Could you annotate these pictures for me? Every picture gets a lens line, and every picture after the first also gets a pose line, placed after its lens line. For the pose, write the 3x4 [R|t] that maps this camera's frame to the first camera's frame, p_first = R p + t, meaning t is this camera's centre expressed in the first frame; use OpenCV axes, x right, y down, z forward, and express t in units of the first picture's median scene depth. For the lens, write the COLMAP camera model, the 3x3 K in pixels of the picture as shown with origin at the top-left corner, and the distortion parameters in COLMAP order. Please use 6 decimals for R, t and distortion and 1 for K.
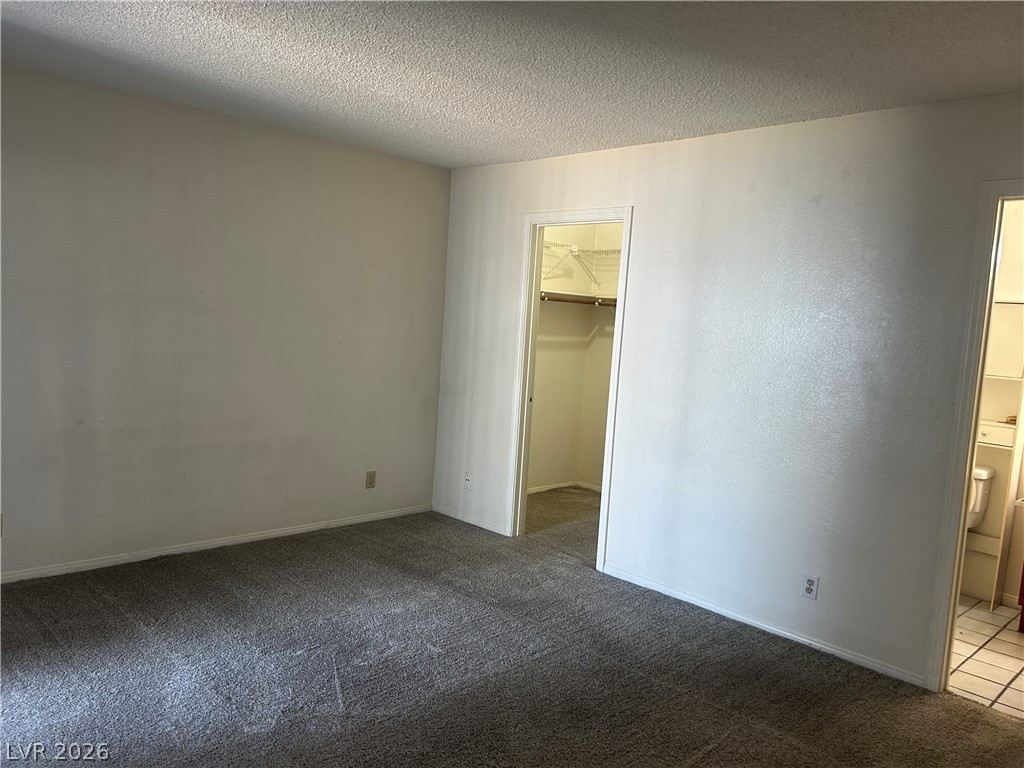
lens RADIAL K [[809.2, 0, 513.1], [0, 809.2, 412.7], [0, 0, 1]] dist [0.003621, -0.001306]
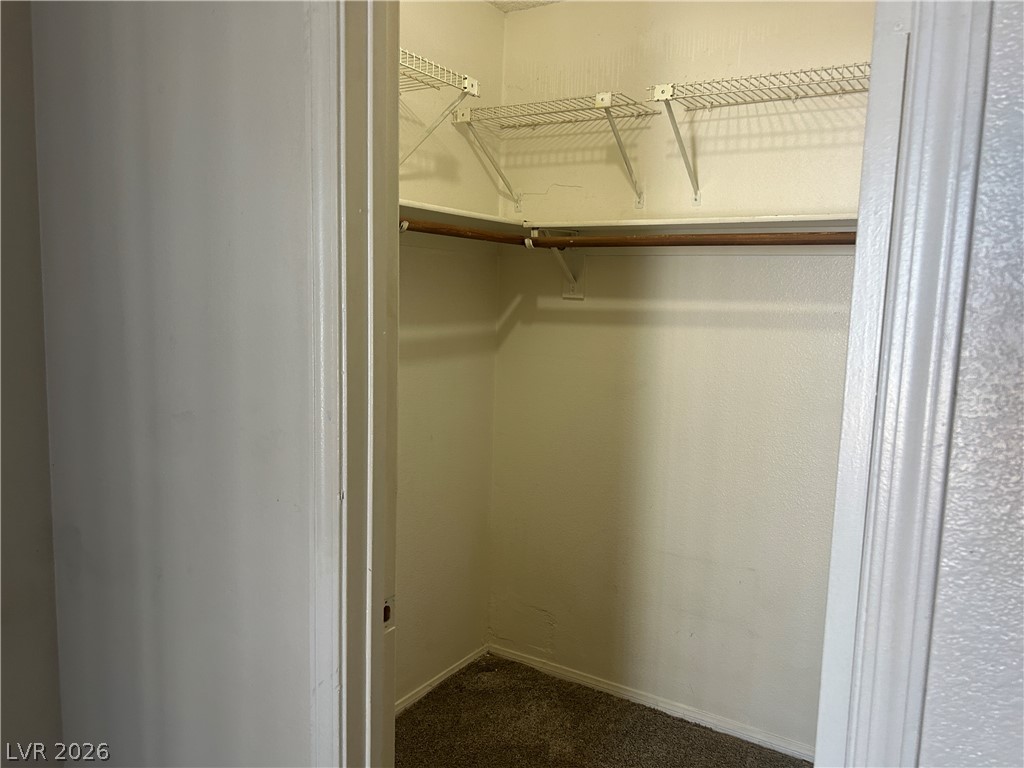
lens RADIAL K [[809.2, 0, 513.1], [0, 809.2, 412.7], [0, 0, 1]] dist [0.003621, -0.001306]
pose [[0.978726, -0.064513, 0.194767, 0.014179], [0.054439, 0.996909, 0.056646, -0.072544], [-0.197819, -0.044838, 0.979212, 0.594471]]
